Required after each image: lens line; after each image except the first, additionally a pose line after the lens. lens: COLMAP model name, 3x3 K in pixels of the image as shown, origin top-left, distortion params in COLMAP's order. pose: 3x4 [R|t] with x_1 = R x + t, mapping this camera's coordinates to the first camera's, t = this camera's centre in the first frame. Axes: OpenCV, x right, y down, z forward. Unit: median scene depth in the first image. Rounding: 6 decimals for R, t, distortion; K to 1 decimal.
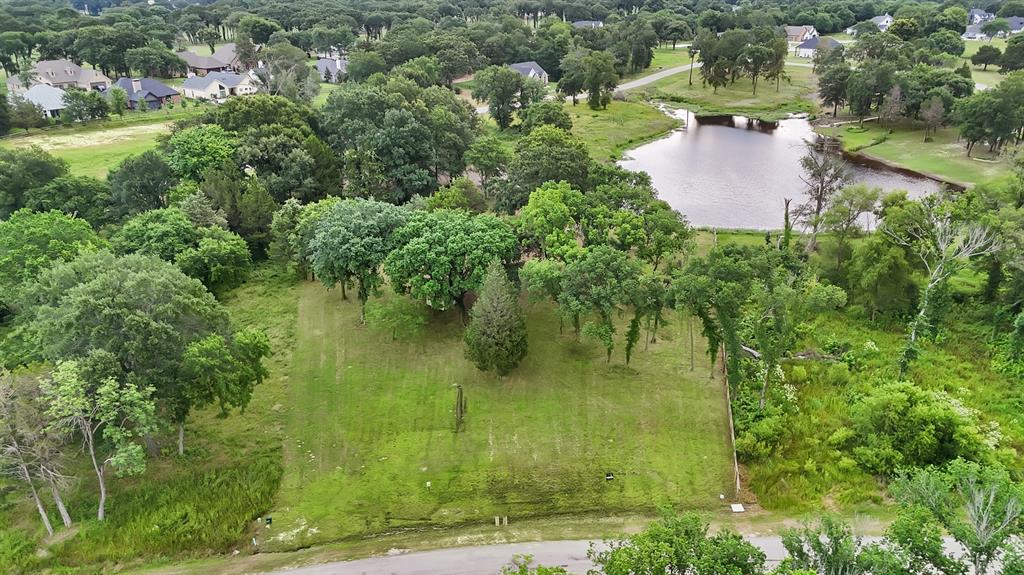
lens RADIAL K [[770.0, 0, 512.0], [0, 770.0, 287.5], [0, 0, 1]] dist [0.067323, -0.074067]
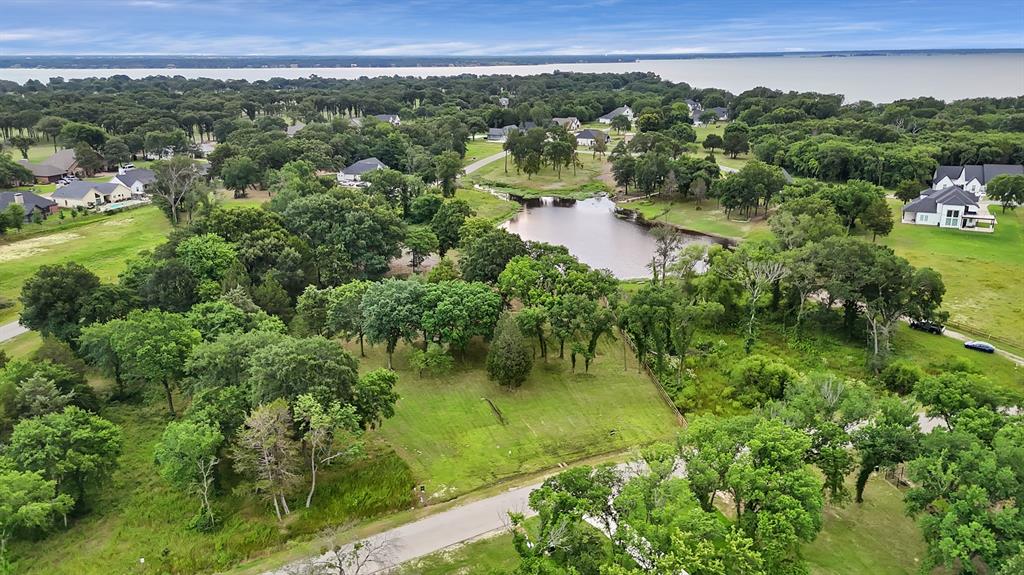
lens RADIAL K [[770.0, 0, 512.0], [0, 770.0, 287.5], [0, 0, 1]] dist [0.067323, -0.074067]
pose [[0.949825, -0.088836, 0.299900, -0.240176], [0.116618, 0.990264, -0.076011, 0.019015], [-0.290227, 0.107171, 0.950938, -0.230540]]
